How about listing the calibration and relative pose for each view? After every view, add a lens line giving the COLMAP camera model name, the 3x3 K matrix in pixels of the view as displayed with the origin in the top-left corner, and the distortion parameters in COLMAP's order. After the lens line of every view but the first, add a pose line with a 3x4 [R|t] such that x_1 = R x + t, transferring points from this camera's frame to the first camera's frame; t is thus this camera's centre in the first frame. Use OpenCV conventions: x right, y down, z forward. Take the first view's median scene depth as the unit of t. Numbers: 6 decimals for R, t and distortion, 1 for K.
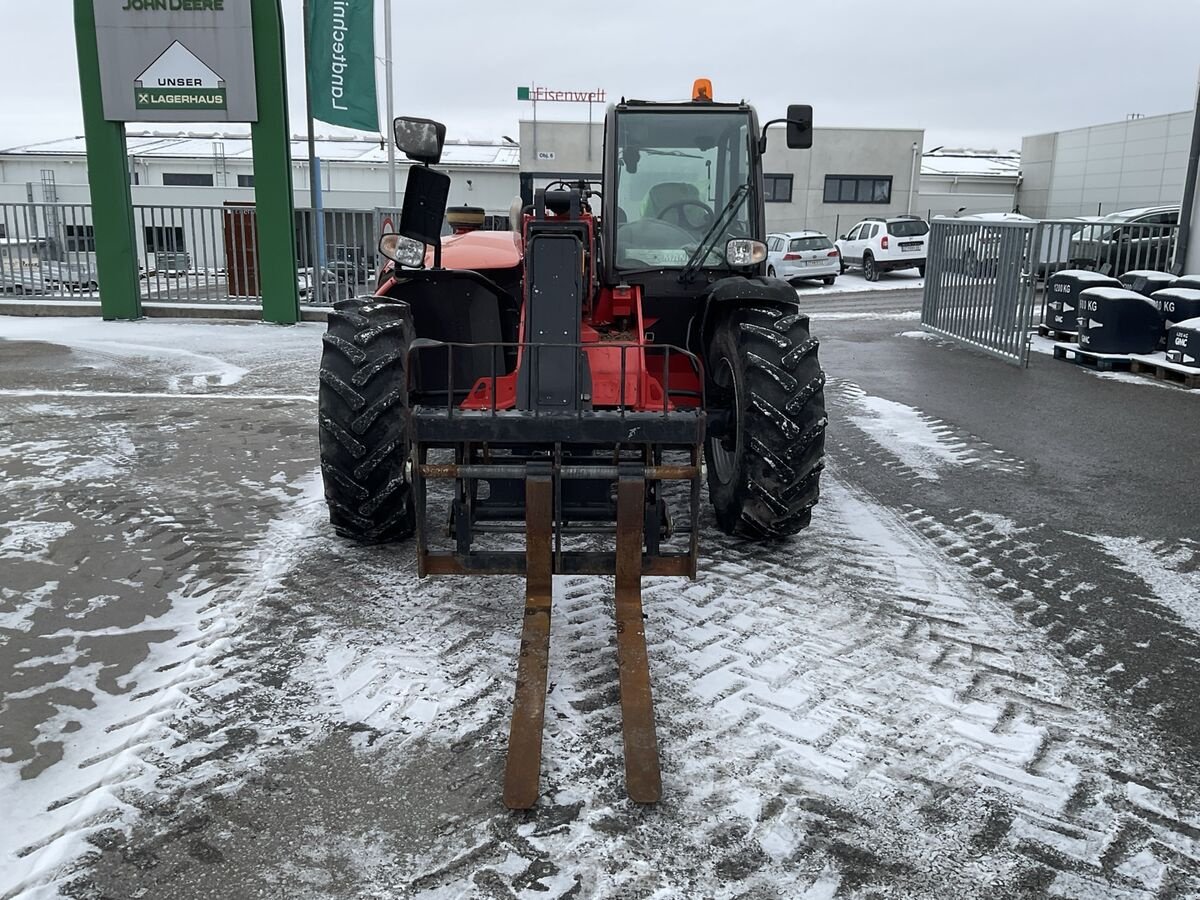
lens RADIAL K [[1002.0, 0, 576.7], [0, 1002.0, 451.8], [0, 0, 1]] dist [0.035599, -0.096635]
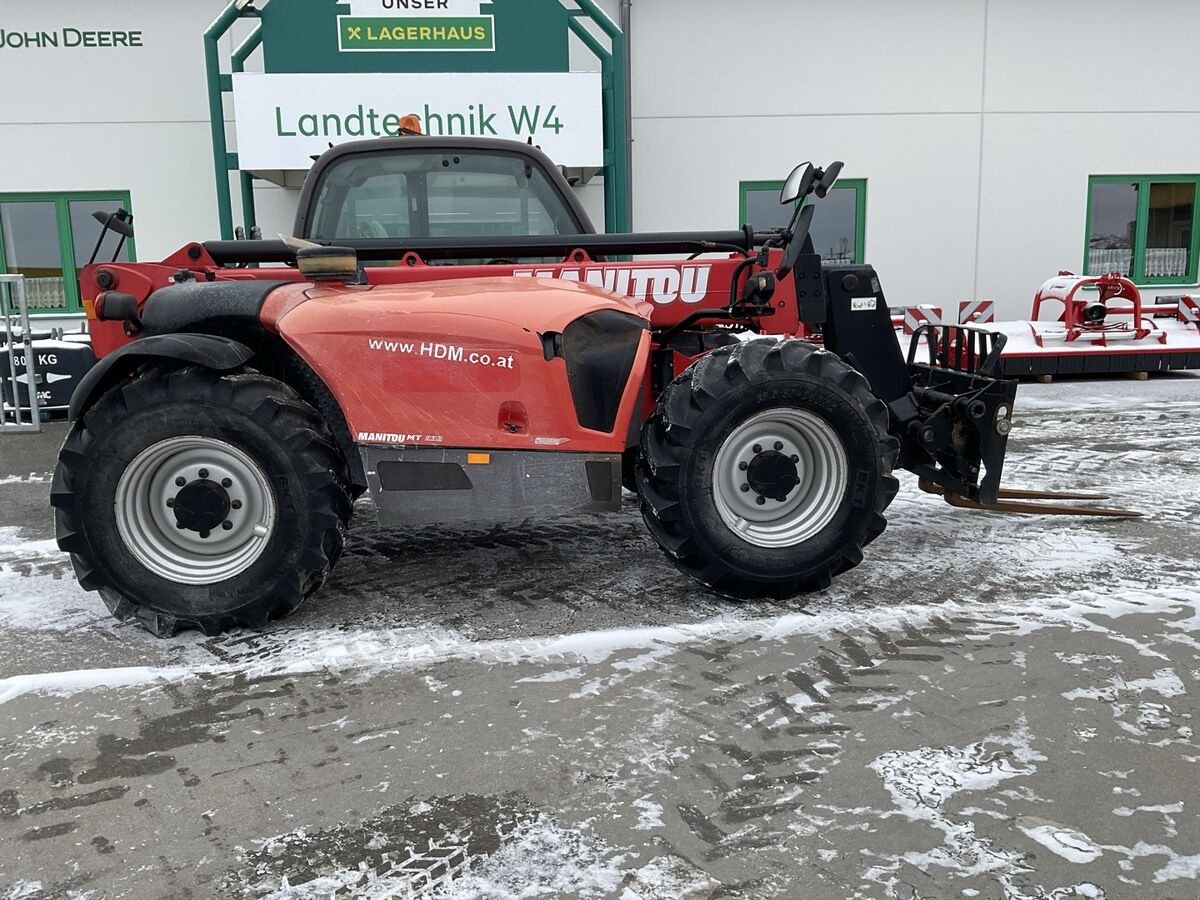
lens RADIAL K [[1002.0, 0, 576.7], [0, 1002.0, 451.8], [0, 0, 1]] dist [0.035599, -0.096635]
pose [[-0.113250, -0.184670, 0.976254, -1.232489], [0.243188, 0.947536, 0.207448, -0.325298], [-0.963345, 0.260907, -0.062399, 1.375798]]
